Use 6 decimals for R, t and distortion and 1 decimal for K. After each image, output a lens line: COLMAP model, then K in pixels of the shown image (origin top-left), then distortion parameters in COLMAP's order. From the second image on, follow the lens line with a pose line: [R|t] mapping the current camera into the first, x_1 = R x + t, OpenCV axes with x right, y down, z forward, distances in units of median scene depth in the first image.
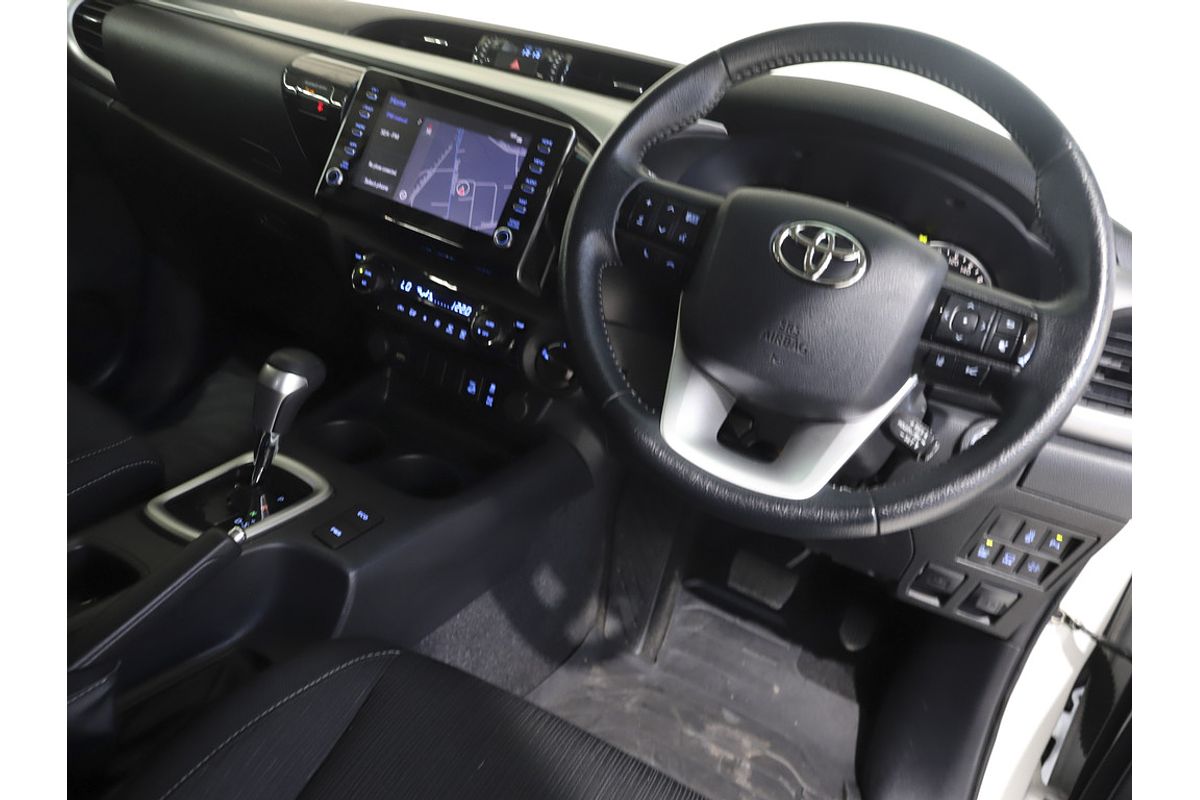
lens RADIAL K [[856.3, 0, 596.6], [0, 856.3, 399.6], [0, 0, 1]] dist [-0.089036, 0.003427]
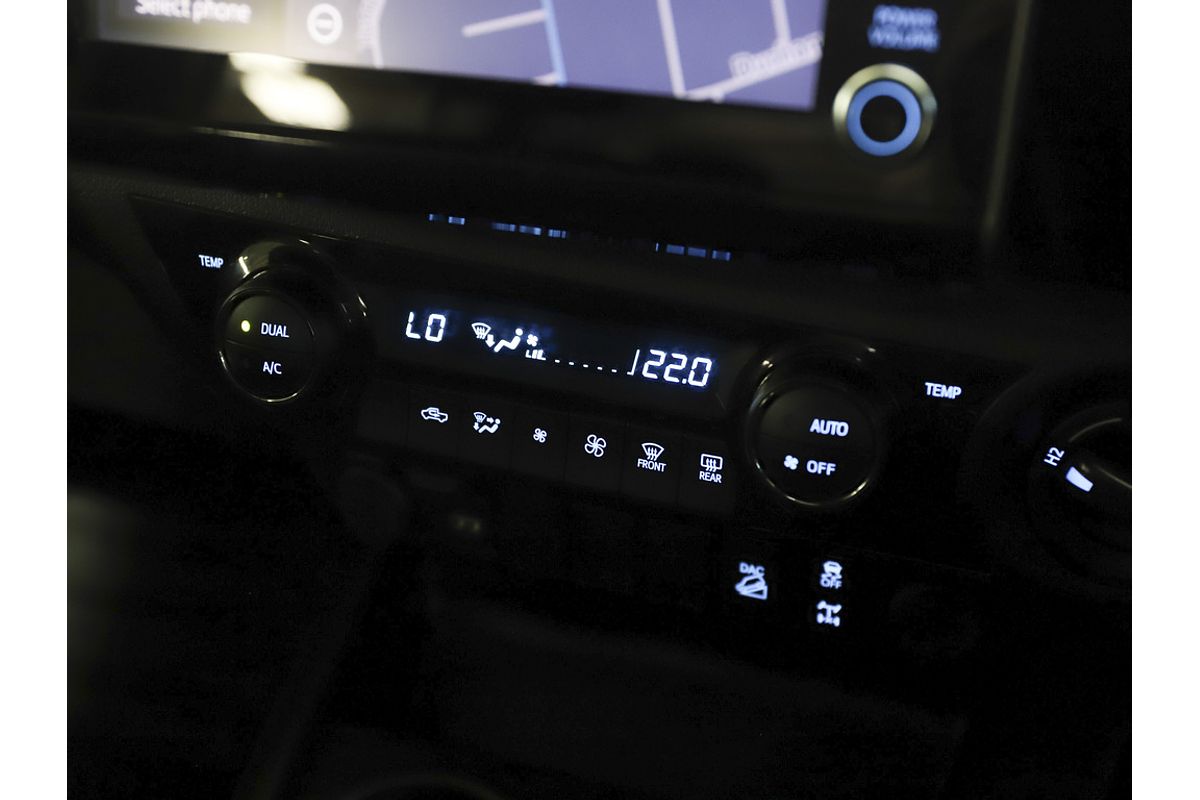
lens RADIAL K [[1503.5, 0, 599.6], [0, 1503.5, 399.4], [0, 0, 1]] dist [-0.038154, 0.000000]
pose [[0.955890, -0.282196, -0.081483, -0.149617], [0.292646, 0.938751, 0.181947, -0.192375], [0.025148, -0.197767, 0.979926, 0.574599]]
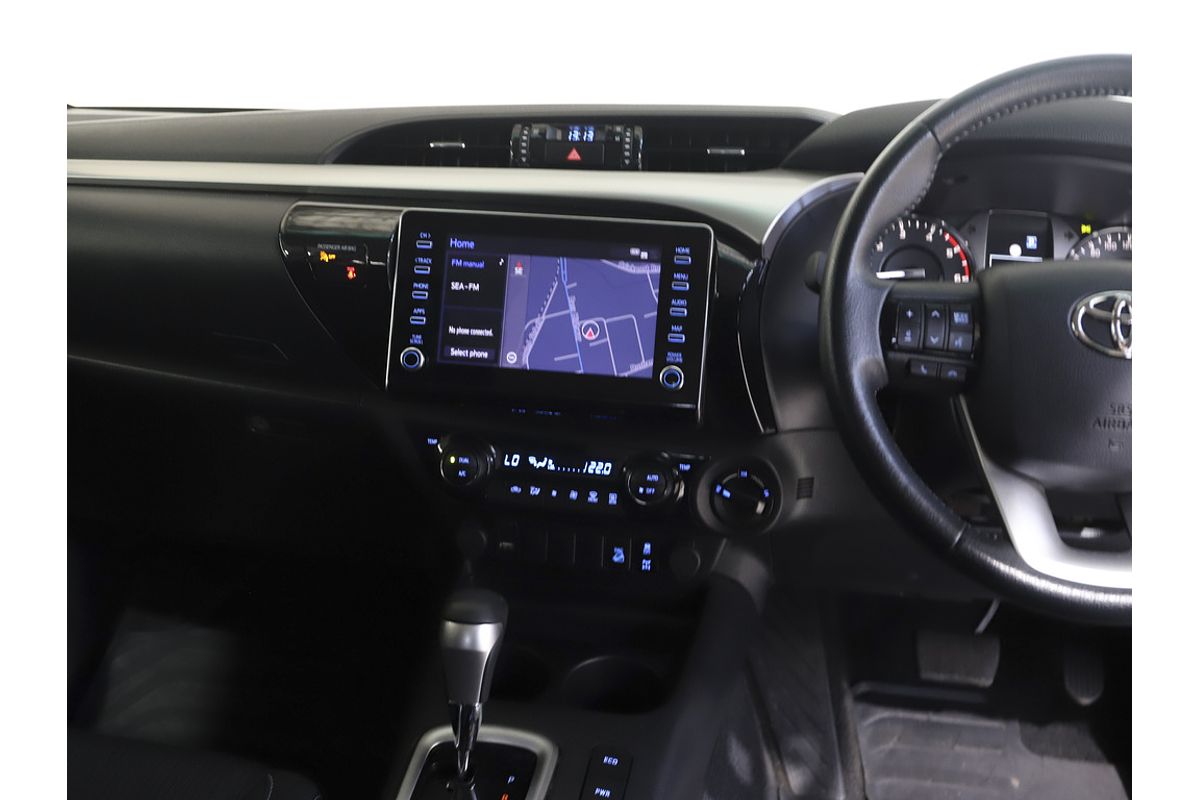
lens RADIAL K [[1256.0, 0, 601.2], [0, 1256.0, 399.5], [0, 0, 1]] dist [-0.009029, 0.000000]
pose [[0.935002, -0.297327, 0.193307, -0.375073], [0.300374, 0.953718, 0.014050, -0.188951], [-0.188538, 0.044928, 0.981038, -0.155579]]
